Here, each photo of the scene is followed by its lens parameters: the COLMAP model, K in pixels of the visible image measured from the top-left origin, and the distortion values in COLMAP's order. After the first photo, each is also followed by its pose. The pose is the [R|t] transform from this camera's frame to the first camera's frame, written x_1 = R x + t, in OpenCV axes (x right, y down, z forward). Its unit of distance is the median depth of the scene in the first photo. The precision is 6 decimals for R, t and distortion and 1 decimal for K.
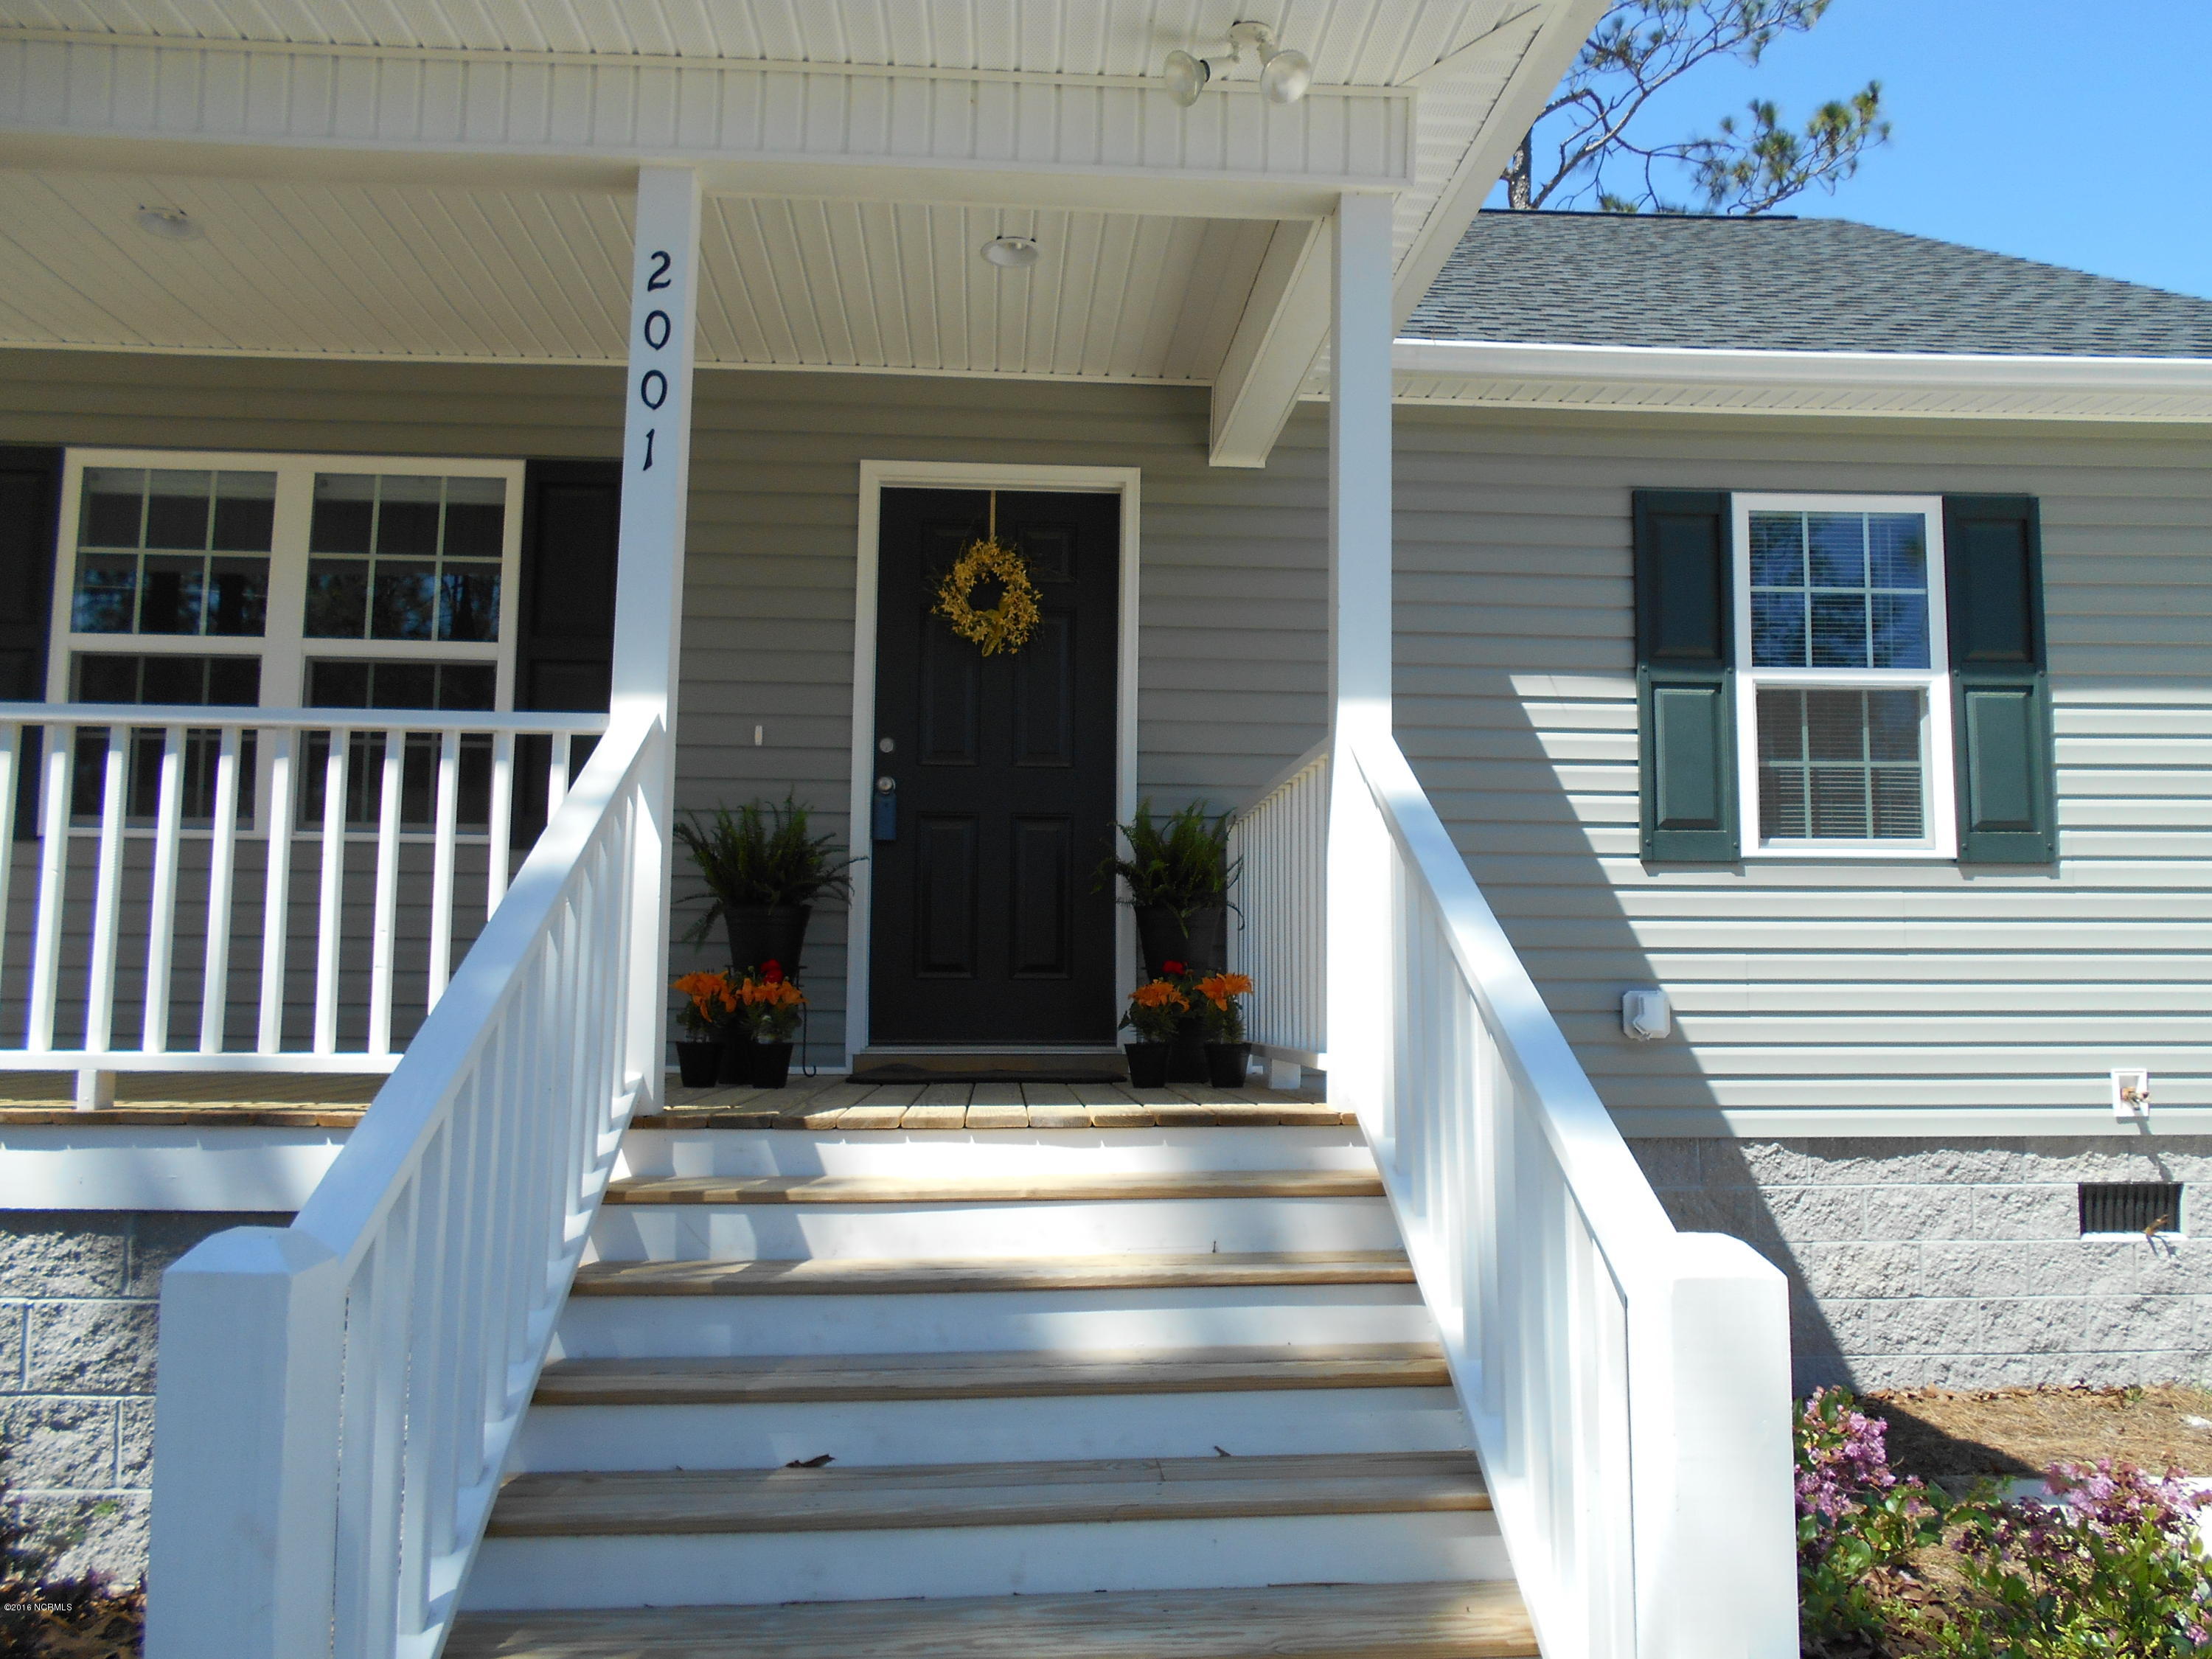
lens RADIAL K [[1710.5, 0, 1106.0], [0, 1710.5, 829.5], [0, 0, 1]] dist [-0.075417, 0.008768]
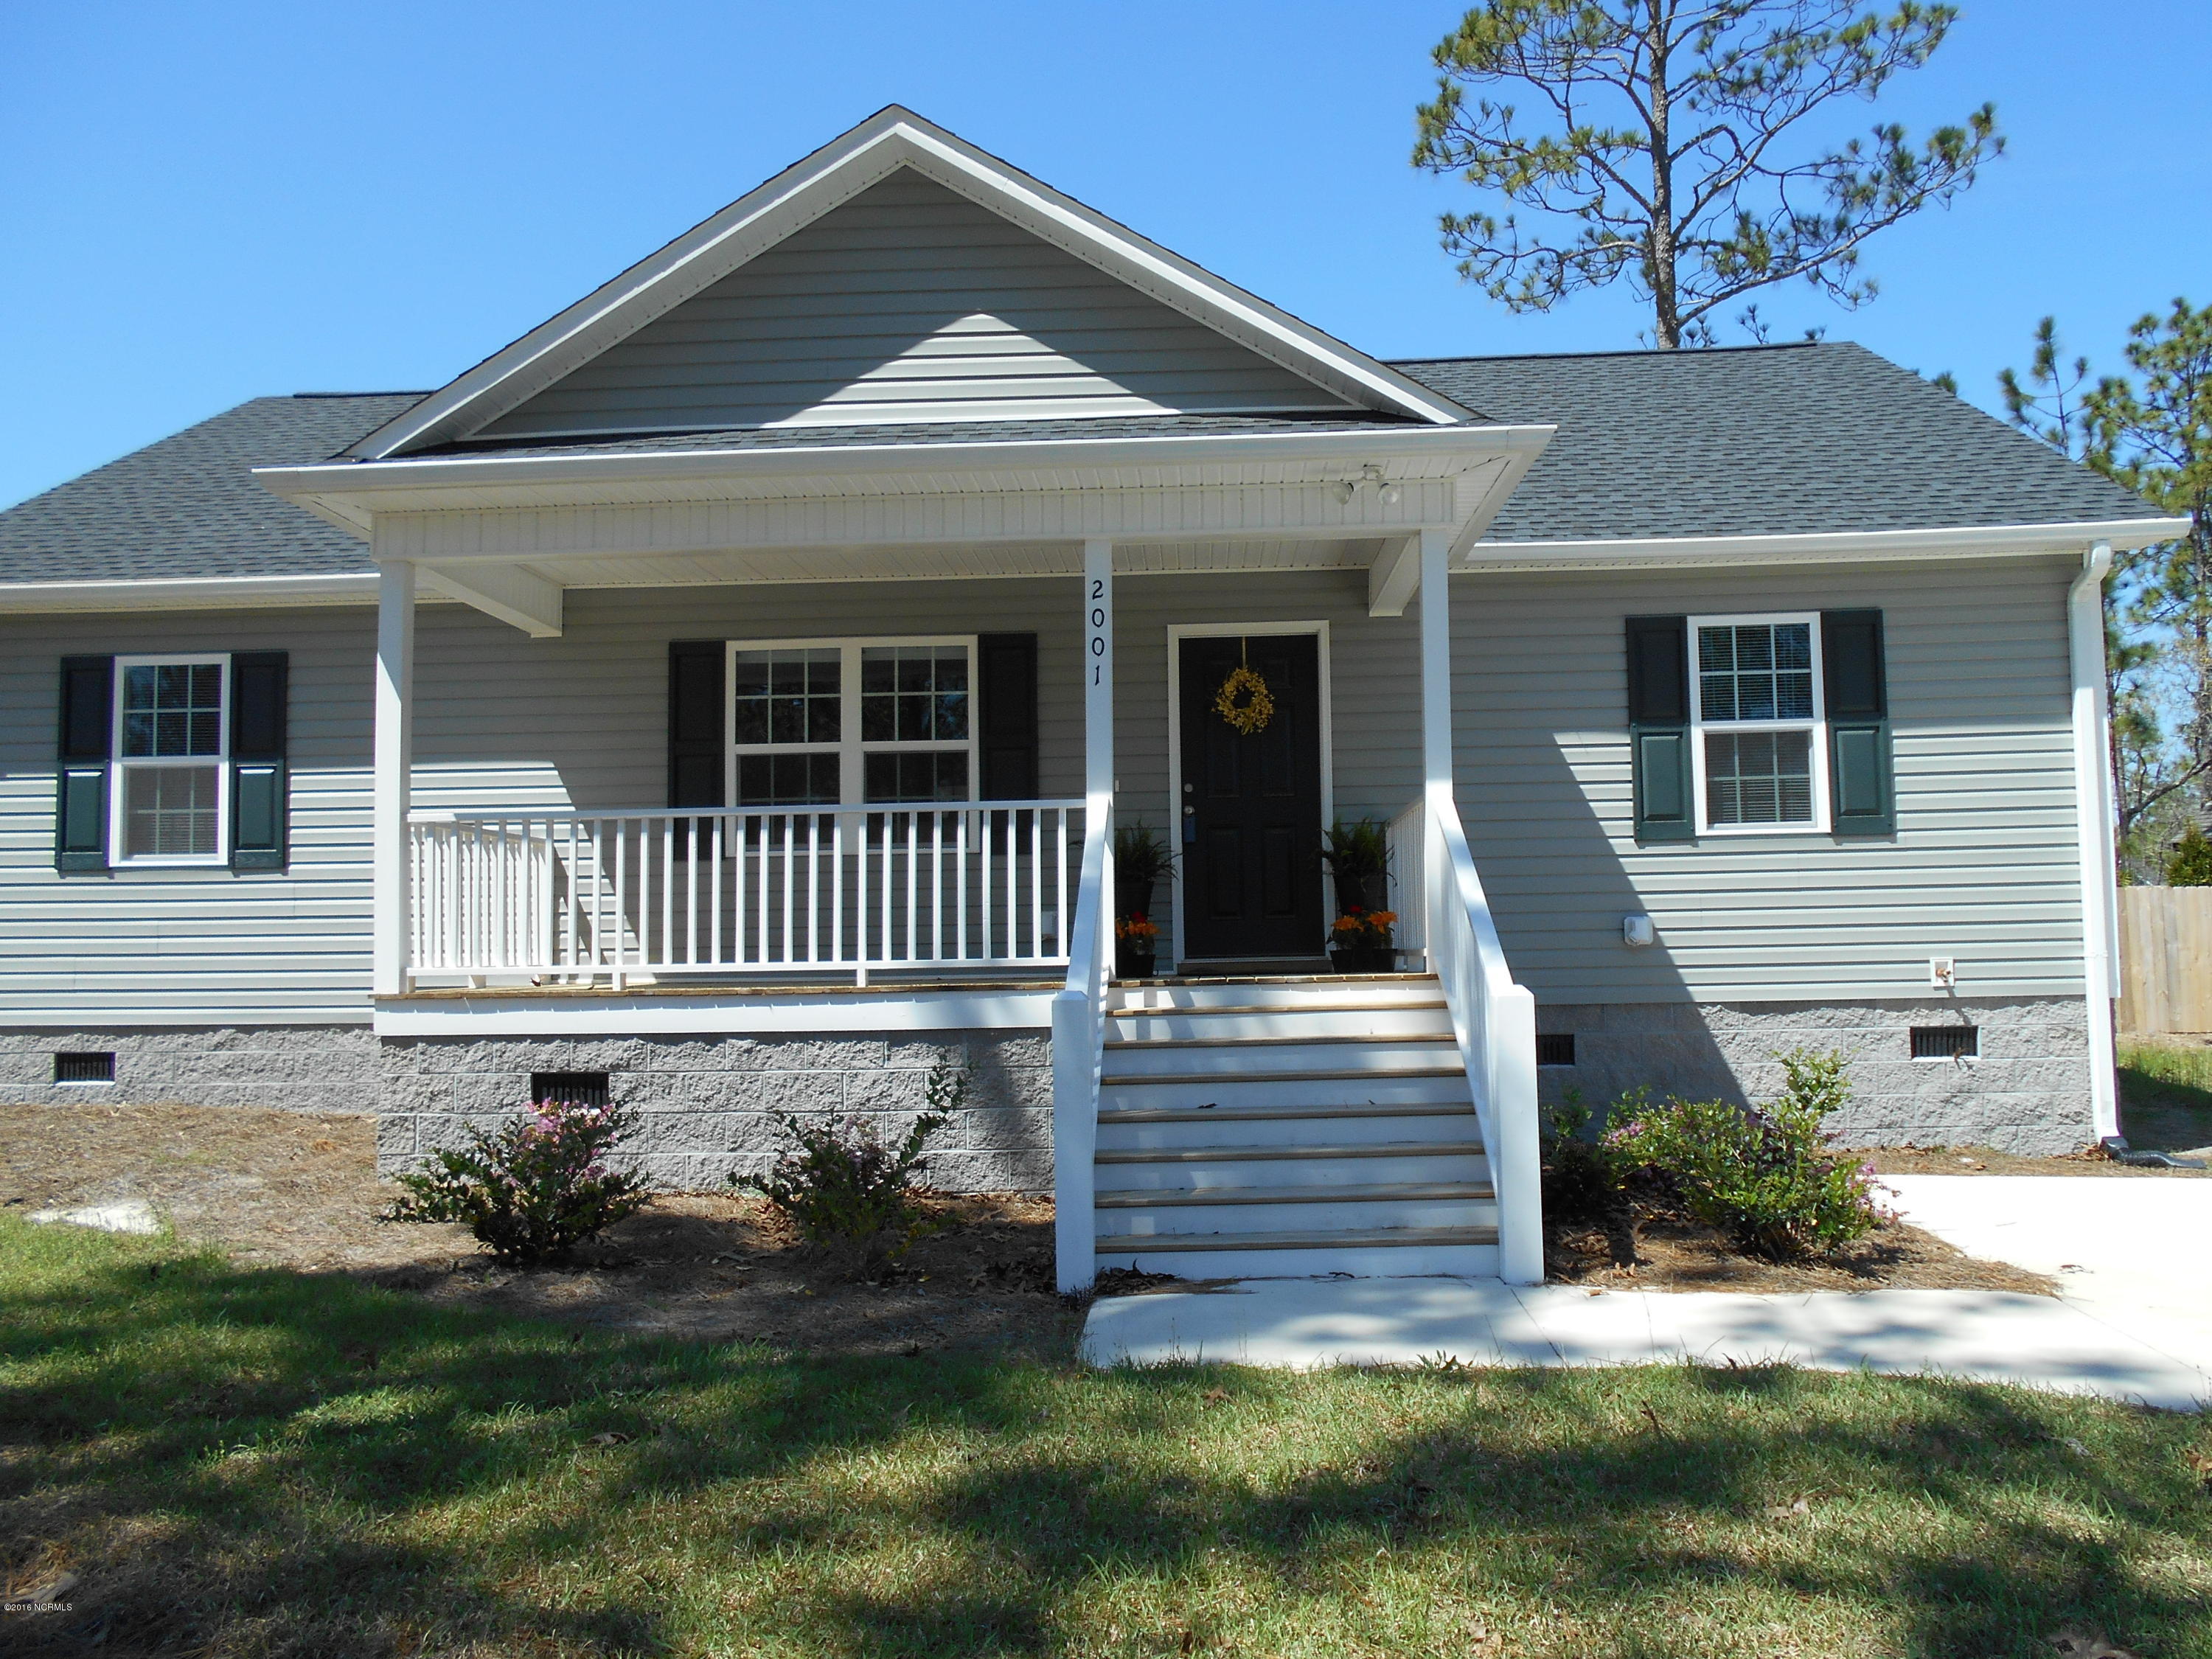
lens RADIAL K [[1690.7, 0, 1137.6], [0, 1690.7, 831.8], [0, 0, 1]] dist [-0.077417, 0.117976]
pose [[0.994040, -0.031450, -0.104378, -0.000829], [0.034361, 0.999066, 0.026202, -0.050700], [0.103457, -0.029633, 0.994192, -0.716026]]
